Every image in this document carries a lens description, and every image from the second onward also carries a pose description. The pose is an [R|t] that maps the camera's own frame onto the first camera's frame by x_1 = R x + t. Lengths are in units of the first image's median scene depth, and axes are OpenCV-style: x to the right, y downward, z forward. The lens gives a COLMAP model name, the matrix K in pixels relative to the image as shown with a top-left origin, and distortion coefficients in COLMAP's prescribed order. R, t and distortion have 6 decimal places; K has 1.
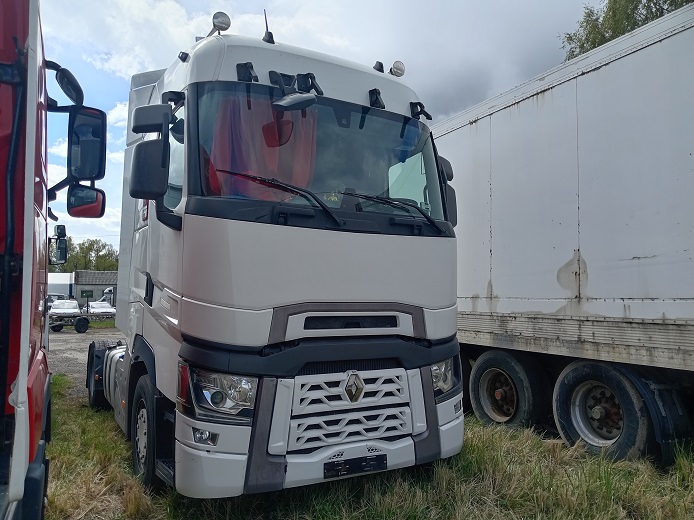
lens RADIAL K [[551.3, 0, 346.4], [0, 551.3, 253.9], [0, 0, 1]] dist [0.042253, -0.088909]
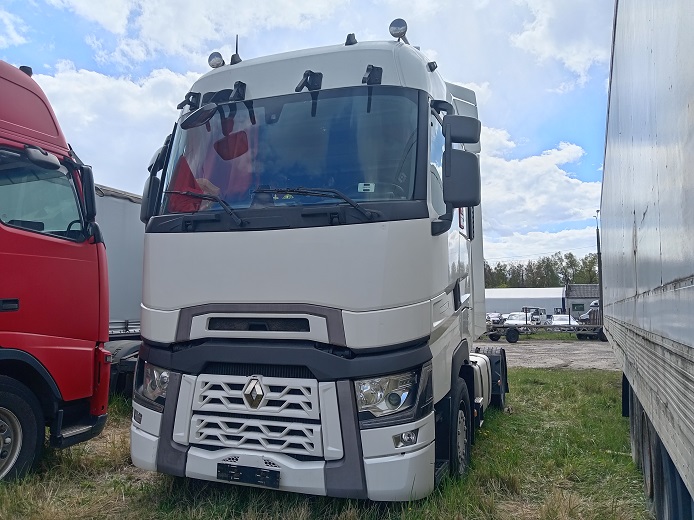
lens RADIAL K [[551.3, 0, 352.8], [0, 551.3, 262.5], [0, 0, 1]] dist [0.042253, -0.088909]
pose [[0.627822, -0.071520, -0.775064, 0.863219], [0.063670, 0.997151, -0.040439, 0.066276], [0.775748, -0.023960, 0.630587, 0.528938]]
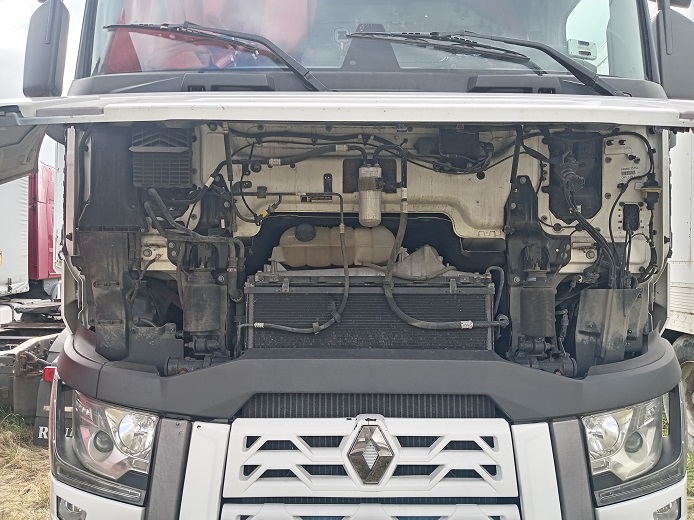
lens RADIAL K [[551.3, 0, 343.2], [0, 551.3, 253.3], [0, 0, 1]] dist [0.042253, -0.088909]
pose [[0.864830, -0.000365, -0.502065, 0.224793], [0.040924, 0.996724, 0.069767, 0.039922], [0.500394, -0.080883, 0.862011, 0.591371]]
